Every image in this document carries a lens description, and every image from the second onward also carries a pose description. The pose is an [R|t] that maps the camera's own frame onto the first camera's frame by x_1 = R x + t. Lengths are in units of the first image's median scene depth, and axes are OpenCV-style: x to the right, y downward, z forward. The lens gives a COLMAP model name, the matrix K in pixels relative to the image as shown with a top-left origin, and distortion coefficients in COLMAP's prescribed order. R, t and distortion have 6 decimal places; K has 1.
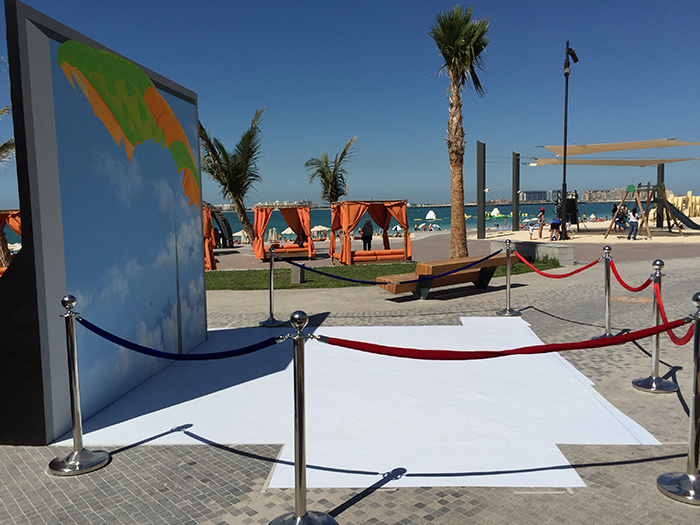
lens RADIAL K [[602.5, 0, 351.8], [0, 602.5, 262.6], [0, 0, 1]] dist [0.058601, 0.005879]
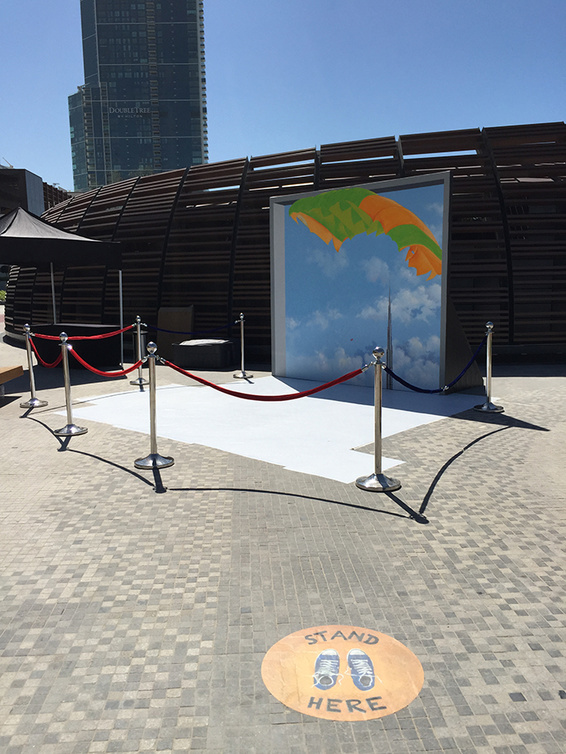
lens RADIAL K [[648.9, 0, 284.9], [0, 648.9, 375.8], [0, 0, 1]] dist [0.058601, 0.005879]
pose [[-0.606833, 0.138814, -0.782613, 1.133927], [-0.045403, 0.976969, 0.208493, -0.188645], [0.793531, 0.162054, -0.586555, 1.901834]]
